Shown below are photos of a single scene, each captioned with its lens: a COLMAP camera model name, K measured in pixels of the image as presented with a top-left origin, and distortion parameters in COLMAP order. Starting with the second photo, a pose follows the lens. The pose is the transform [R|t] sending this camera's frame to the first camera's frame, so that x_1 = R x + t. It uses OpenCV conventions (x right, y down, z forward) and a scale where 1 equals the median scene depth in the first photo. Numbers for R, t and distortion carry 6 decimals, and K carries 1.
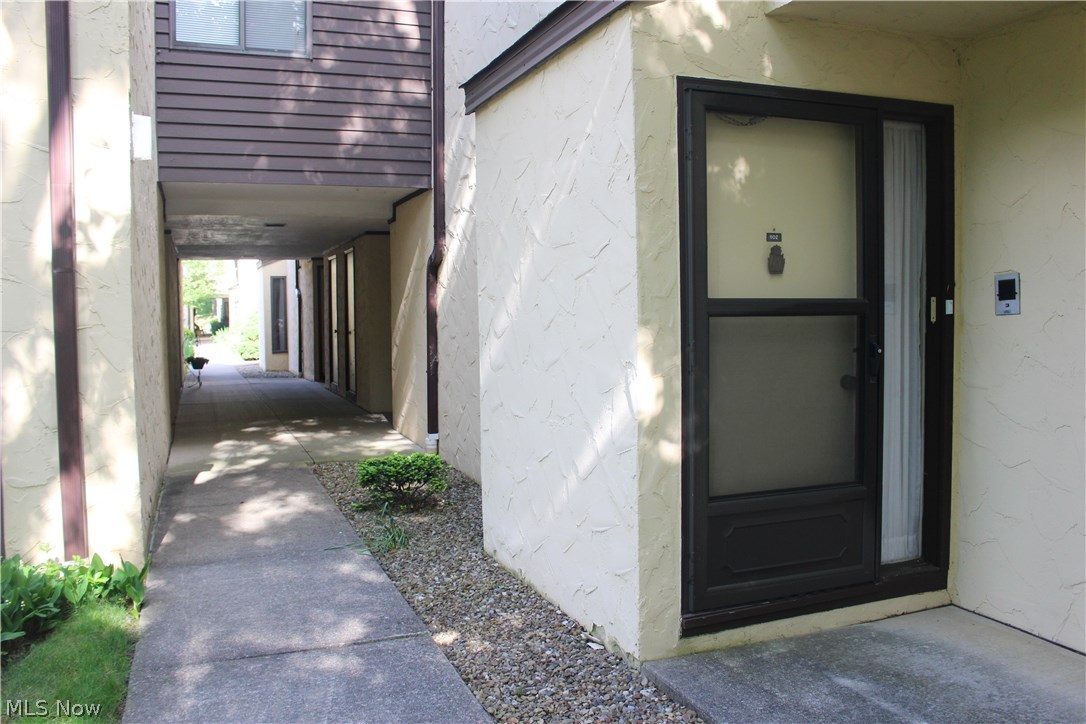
lens RADIAL K [[901.3, 0, 539.0], [0, 901.3, 364.1], [0, 0, 1]] dist [-0.149556, 0.113950]
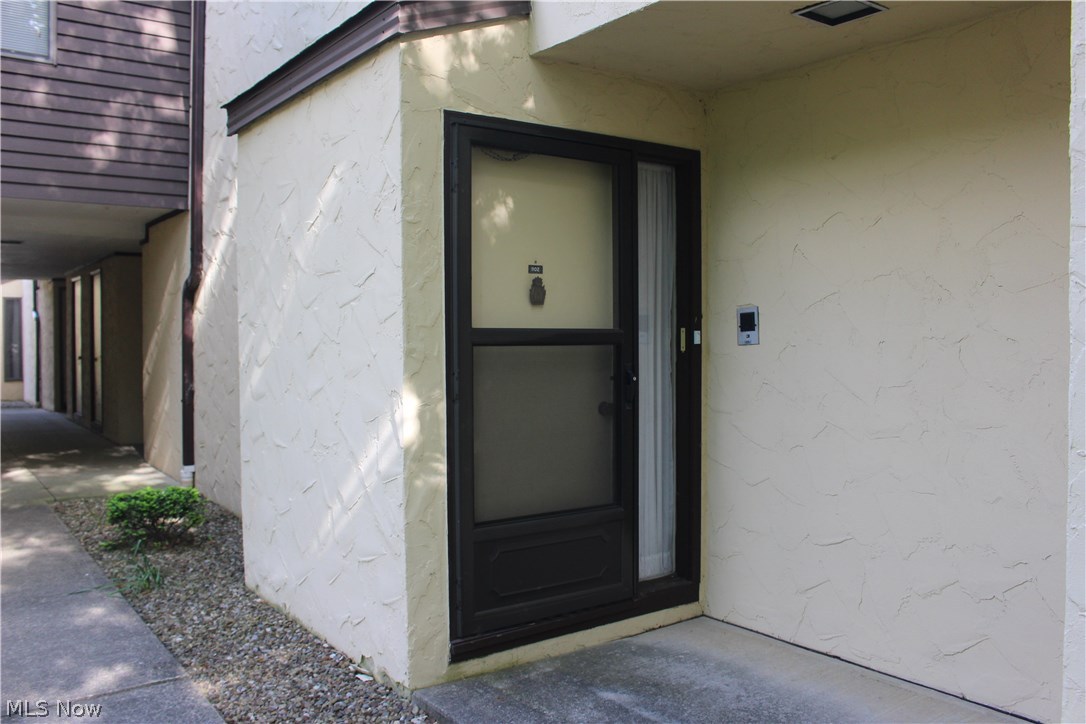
lens RADIAL K [[901.3, 0, 541.2], [0, 901.3, 363.4], [0, 0, 1]] dist [-0.149556, 0.113950]
pose [[0.965110, 0.001321, 0.261842, -0.003823], [0.006794, 0.999524, -0.030083, -0.001479], [-0.261758, 0.030812, 0.964642, -0.009083]]
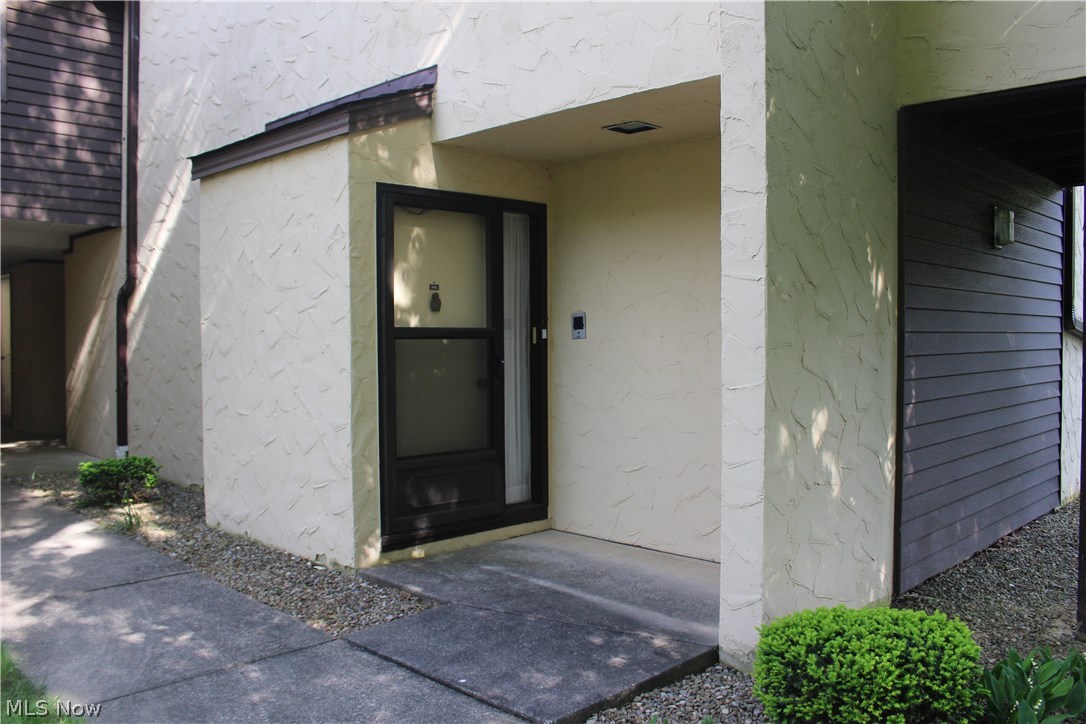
lens RADIAL K [[901.3, 0, 539.7], [0, 901.3, 368.8], [0, 0, 1]] dist [-0.149556, 0.113950]
pose [[0.913803, -0.005376, 0.406122, -0.190086], [0.016443, 0.999582, -0.023767, 0.035088], [-0.405825, 0.028396, 0.913510, -0.458522]]
